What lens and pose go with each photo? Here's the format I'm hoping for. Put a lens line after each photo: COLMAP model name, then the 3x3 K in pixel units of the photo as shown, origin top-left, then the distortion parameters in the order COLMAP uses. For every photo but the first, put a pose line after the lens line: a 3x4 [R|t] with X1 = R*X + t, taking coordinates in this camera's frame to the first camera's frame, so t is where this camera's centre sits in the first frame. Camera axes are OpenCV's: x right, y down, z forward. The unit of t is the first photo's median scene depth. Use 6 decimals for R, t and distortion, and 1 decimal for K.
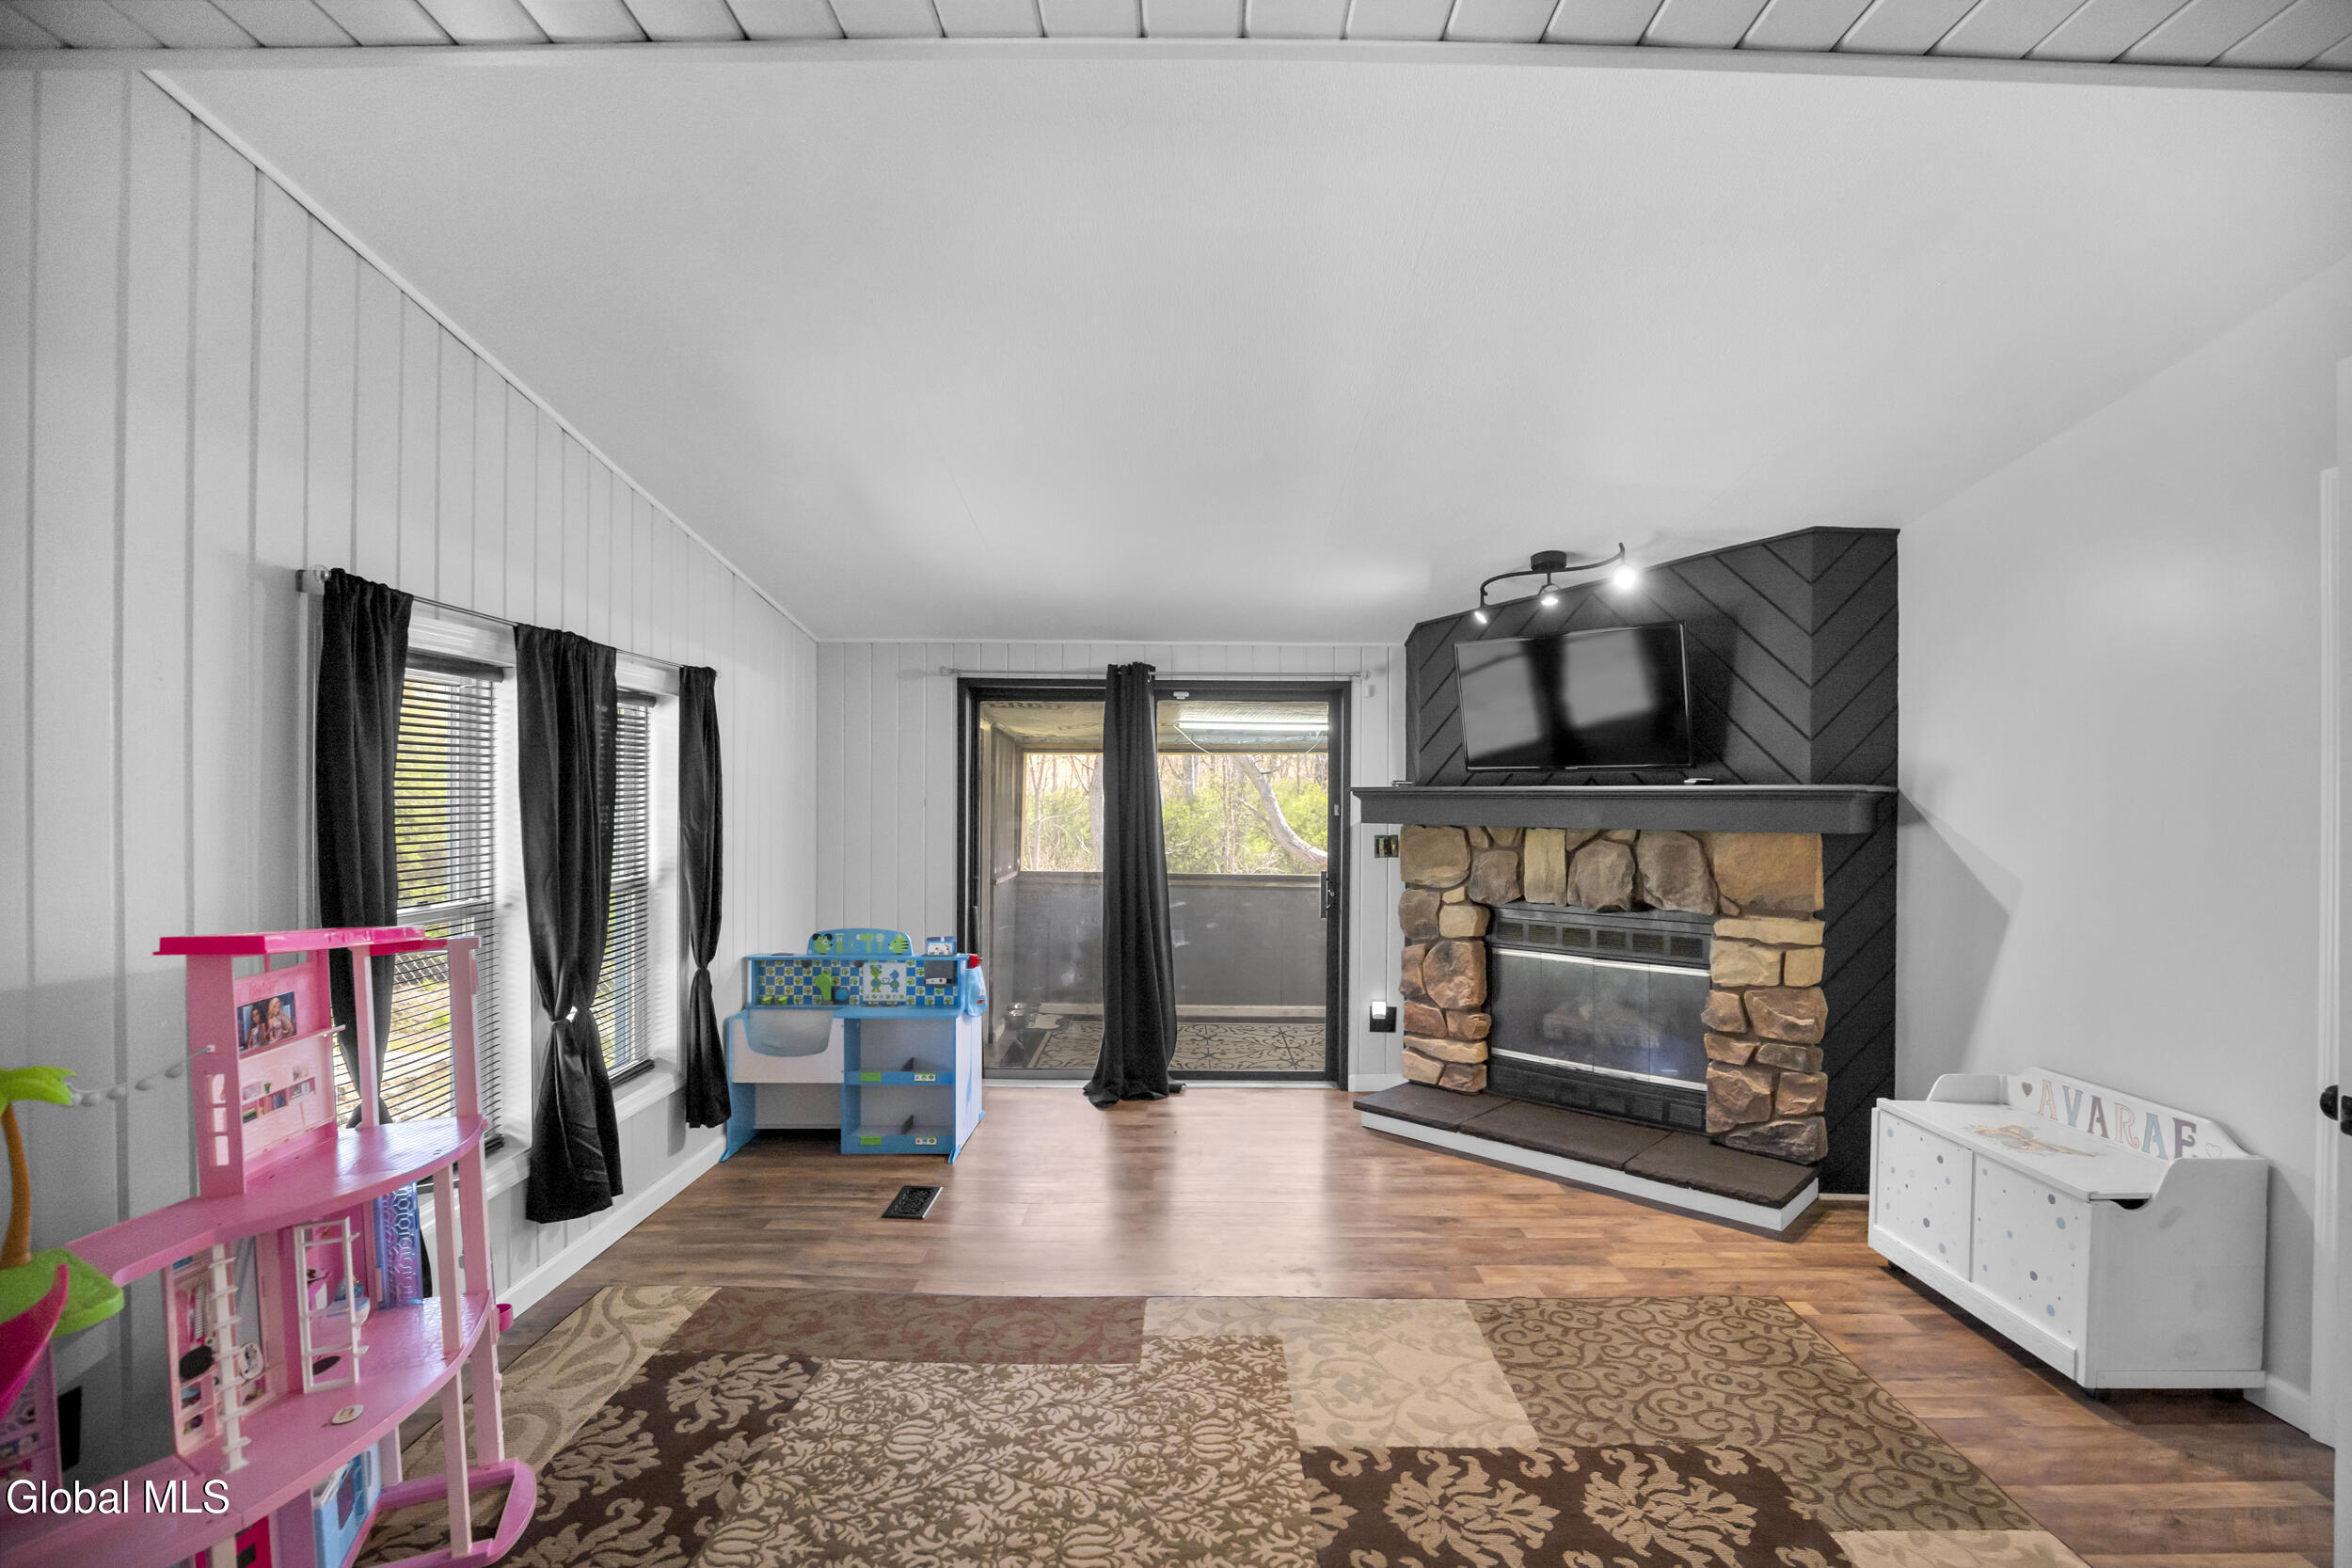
lens RADIAL K [[1086.2, 0, 1181.5], [0, 1086.2, 791.6], [0, 0, 1]] dist [-0.028247, 0.000457]
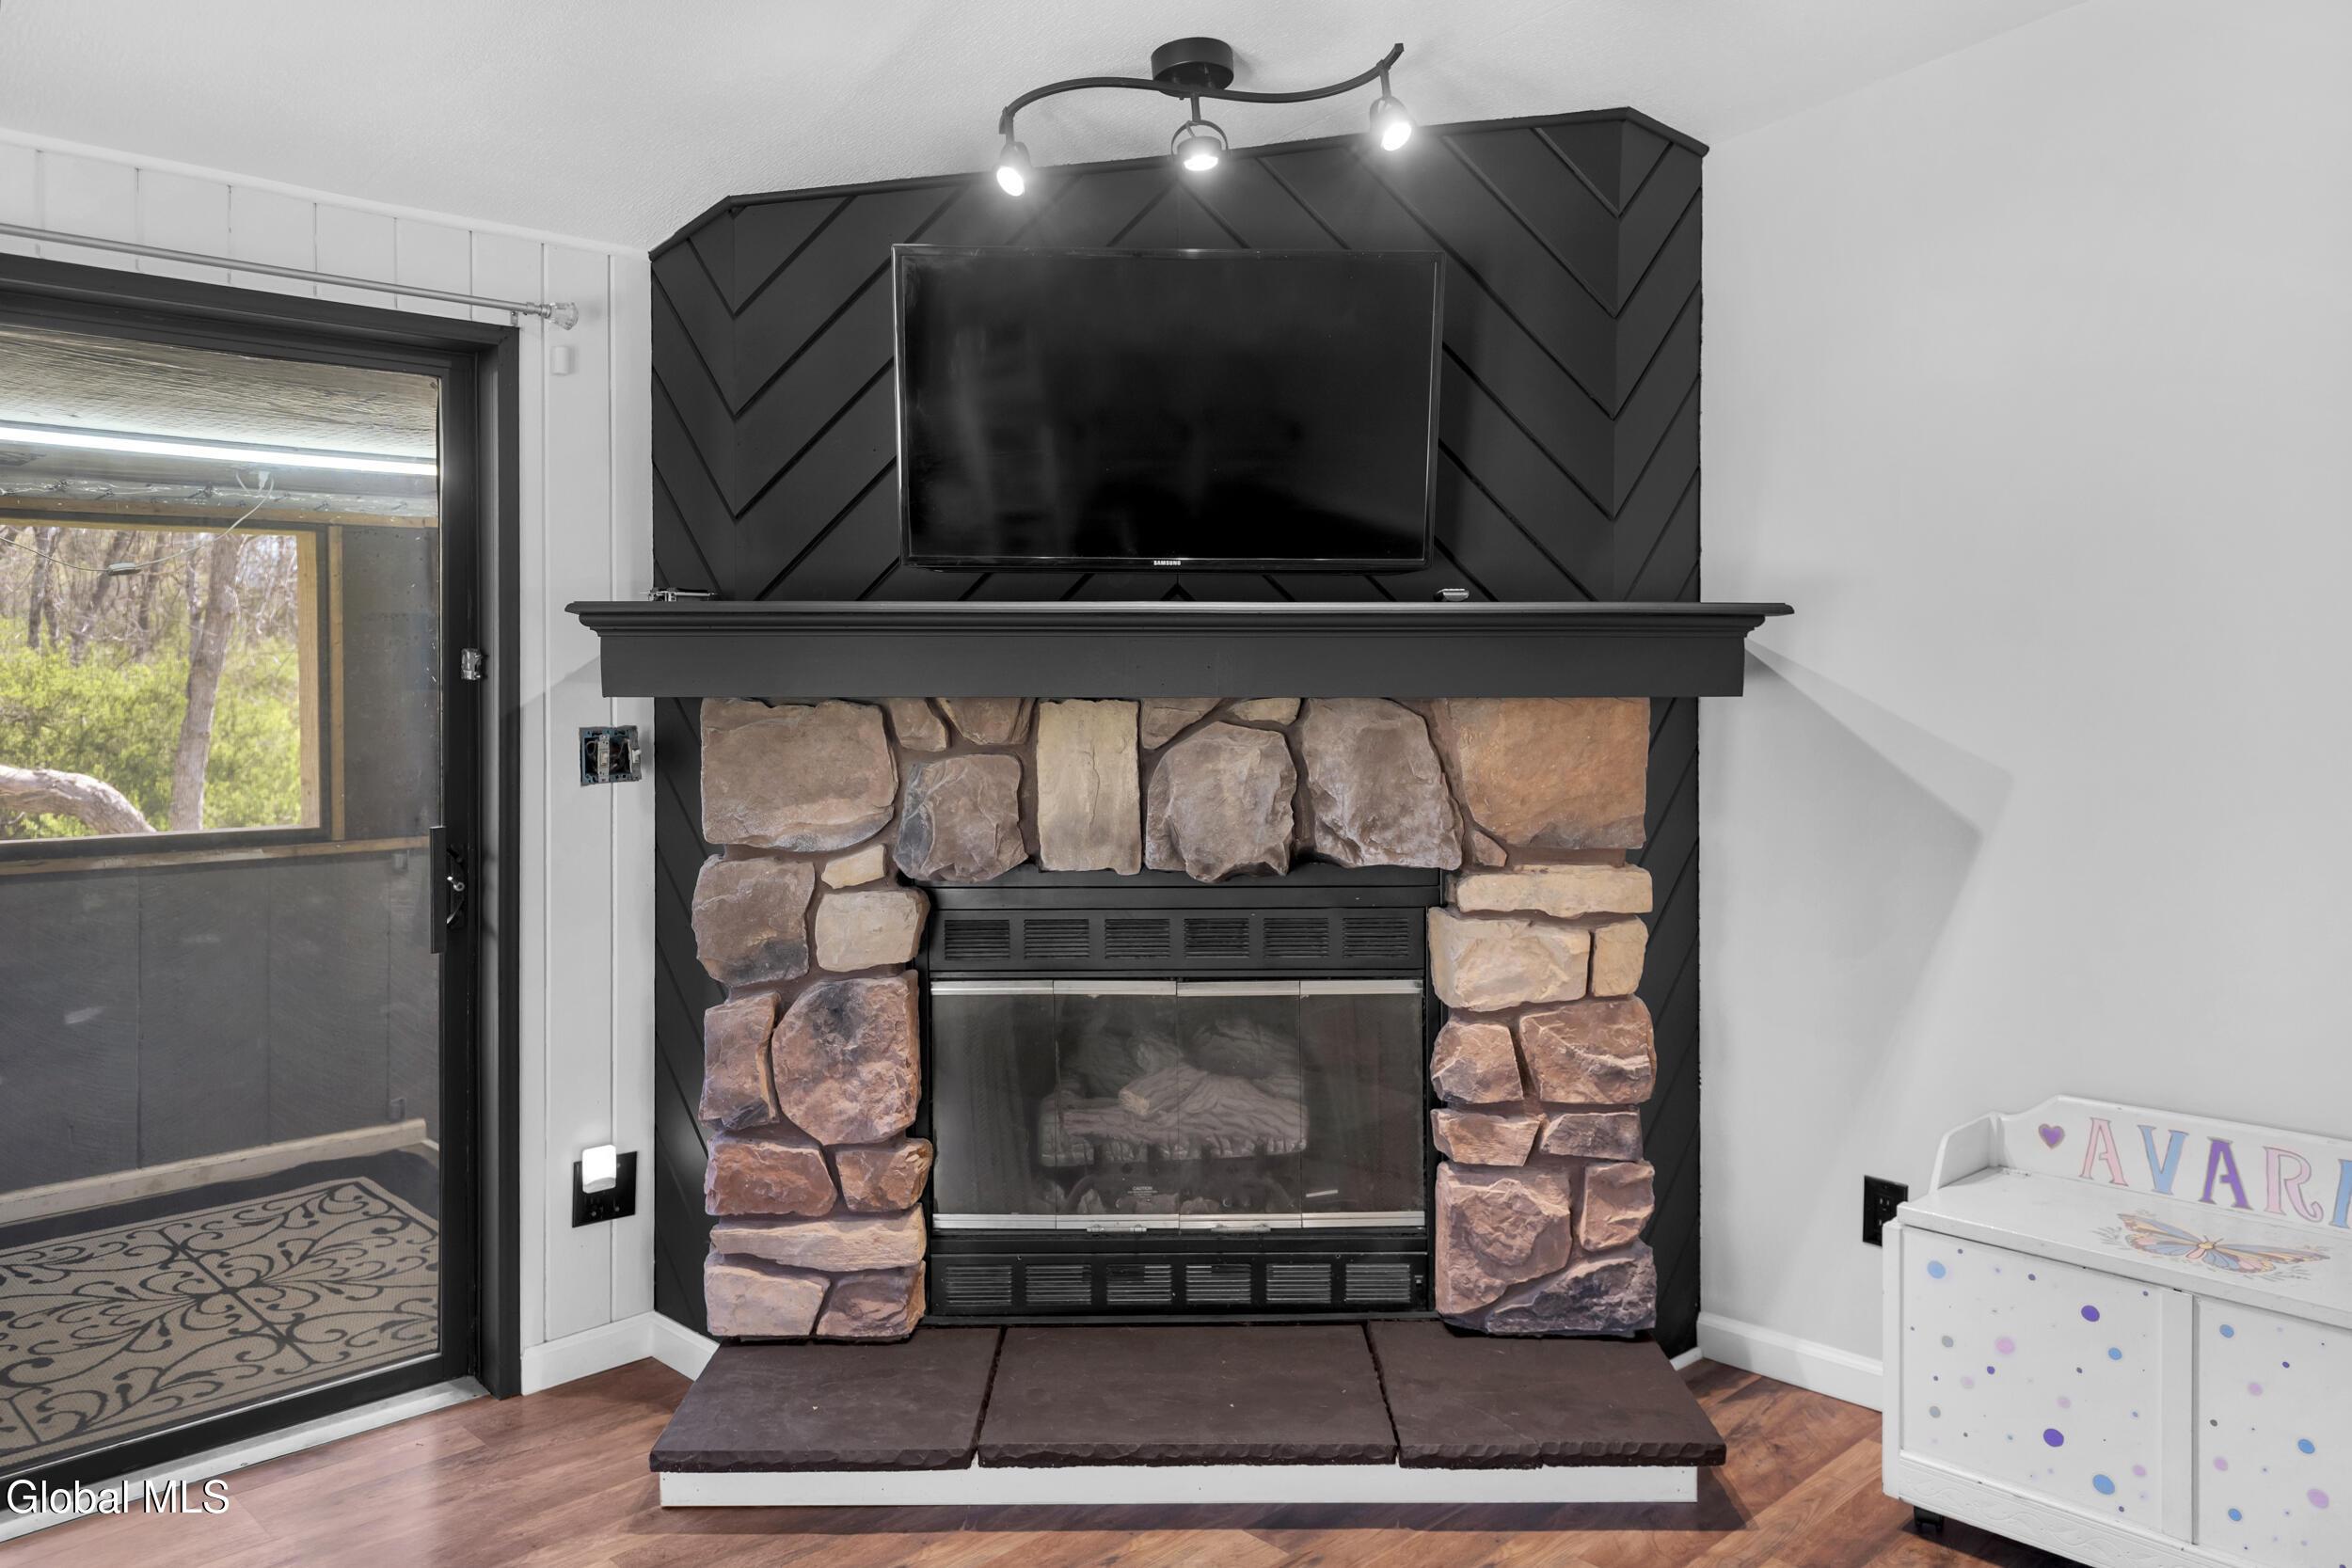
lens RADIAL K [[1706.5, 0, 1175.9], [0, 1706.5, 670.7], [0, 0, 1]] dist [0.001115, 0.000755]
pose [[0.704971, -0.009368, 0.709175, -0.149332], [-0.001435, 0.999892, 0.014635, 0.013674], [-0.709235, -0.011335, 0.704881, 0.557652]]
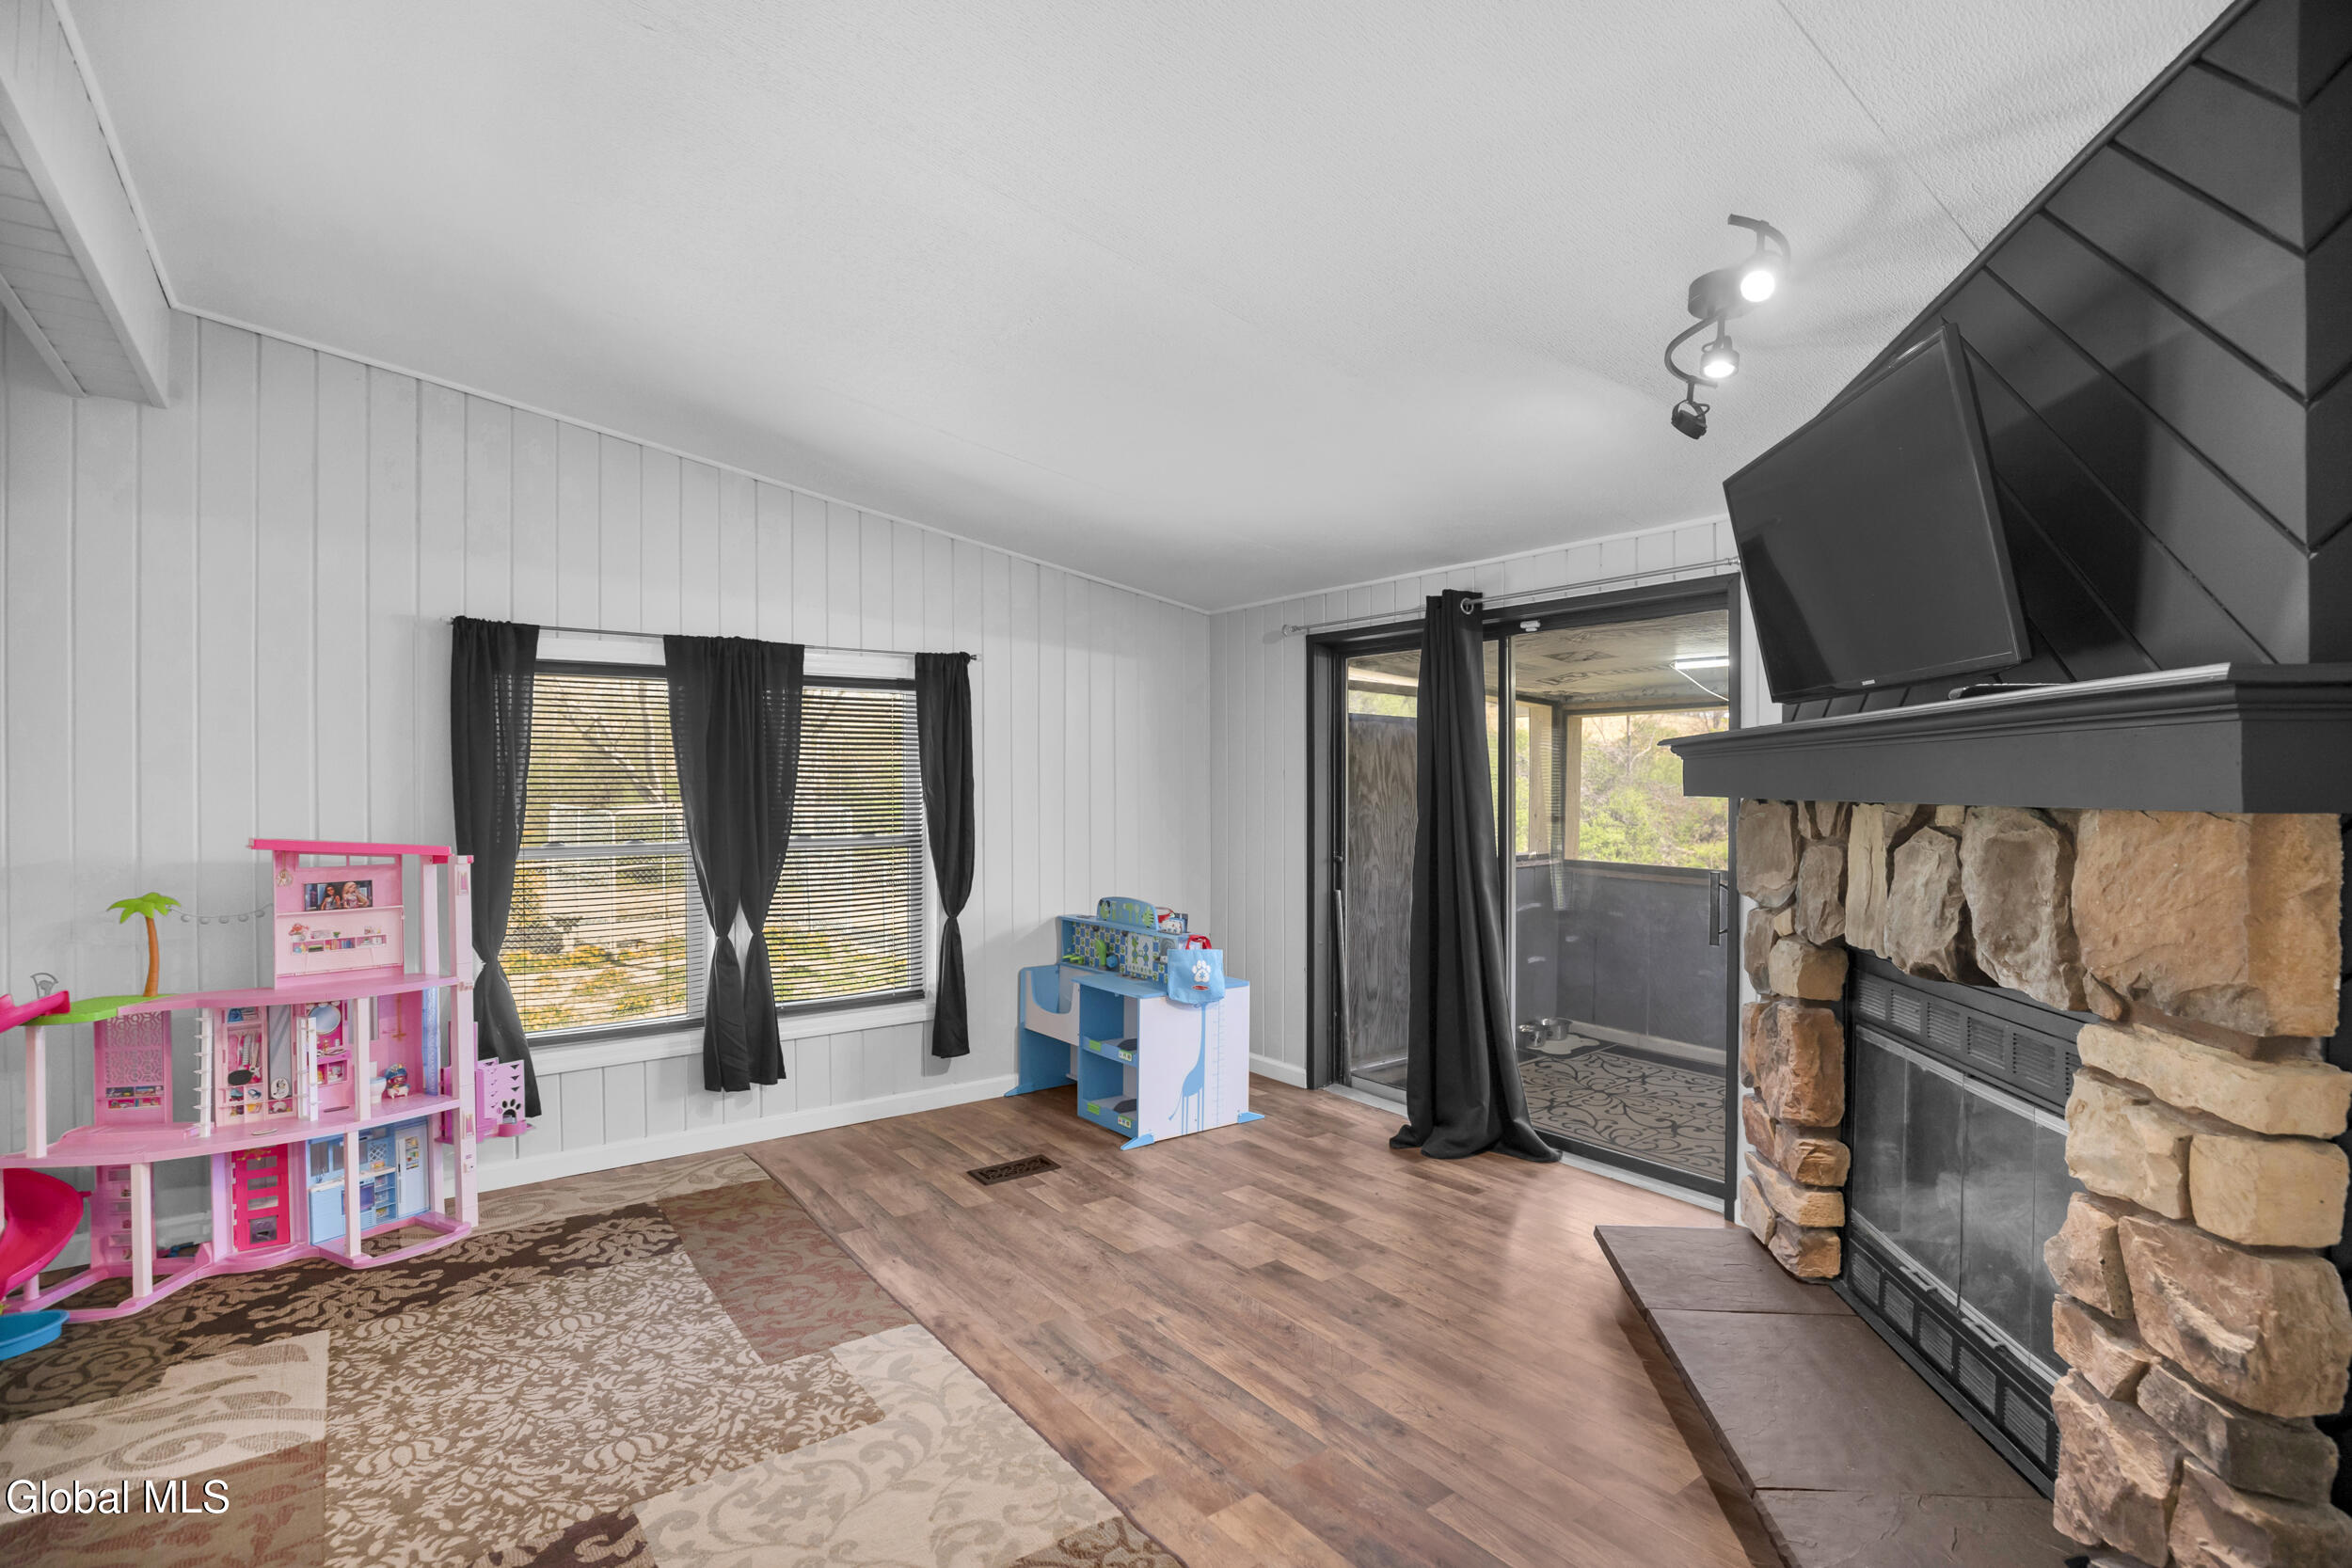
lens RADIAL K [[1101.2, 0, 1178.8], [0, 1101.2, 777.1], [0, 0, 1]] dist [-0.027609, 0.000421]
pose [[0.609046, -0.009814, -0.793074, 0.625836], [0.008373, 0.999947, -0.005943, 0.025237], [0.793091, -0.003021, 0.609096, 0.489065]]
